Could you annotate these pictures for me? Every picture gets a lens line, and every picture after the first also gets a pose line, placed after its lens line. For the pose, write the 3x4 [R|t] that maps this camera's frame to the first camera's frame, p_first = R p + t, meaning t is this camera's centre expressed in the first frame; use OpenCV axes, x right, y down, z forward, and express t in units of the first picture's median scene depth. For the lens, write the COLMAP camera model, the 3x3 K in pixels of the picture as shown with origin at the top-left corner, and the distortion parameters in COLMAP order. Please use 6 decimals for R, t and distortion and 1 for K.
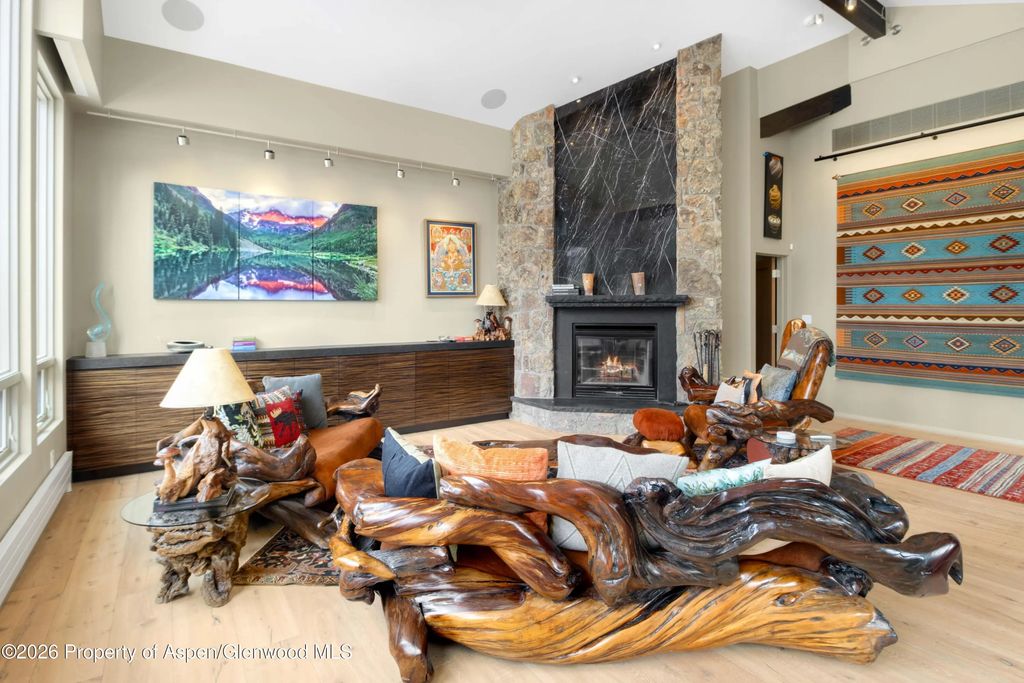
lens RADIAL K [[507.3, 0, 523.5], [0, 507.3, 309.6], [0, 0, 1]] dist [0.001614, -0.000132]
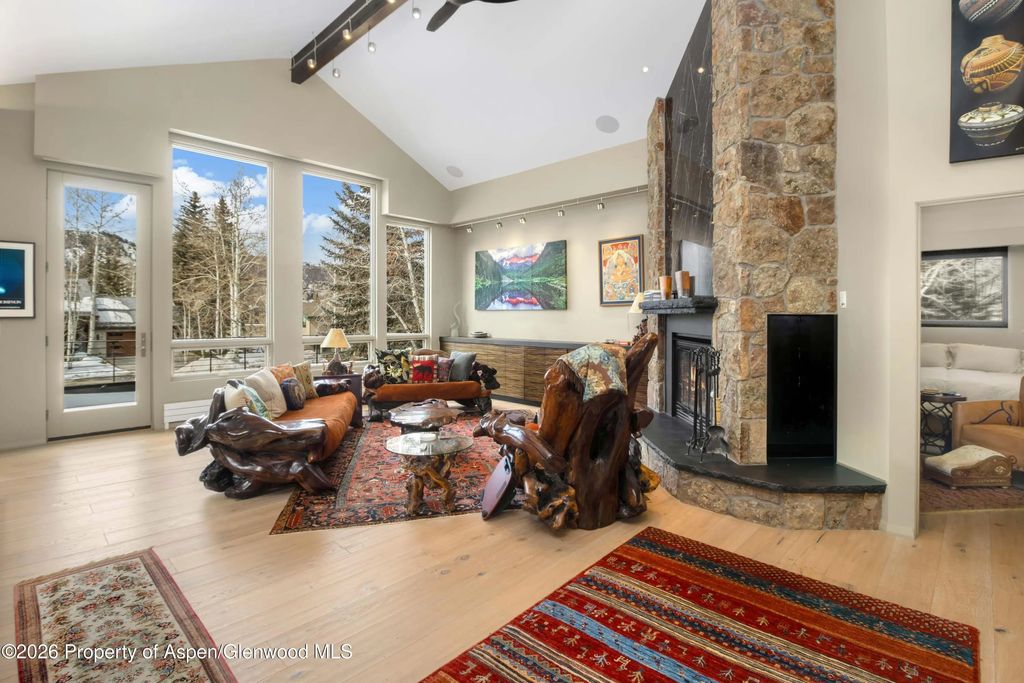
lens RADIAL K [[507.3, 0, 520.4], [0, 507.3, 312.7], [0, 0, 1]] dist [0.001614, -0.000132]
pose [[0.198167, -0.003776, -0.980161, 1.081014], [-0.006564, 0.999965, -0.005179, -0.001312], [0.980146, 0.007460, 0.198135, 0.661841]]
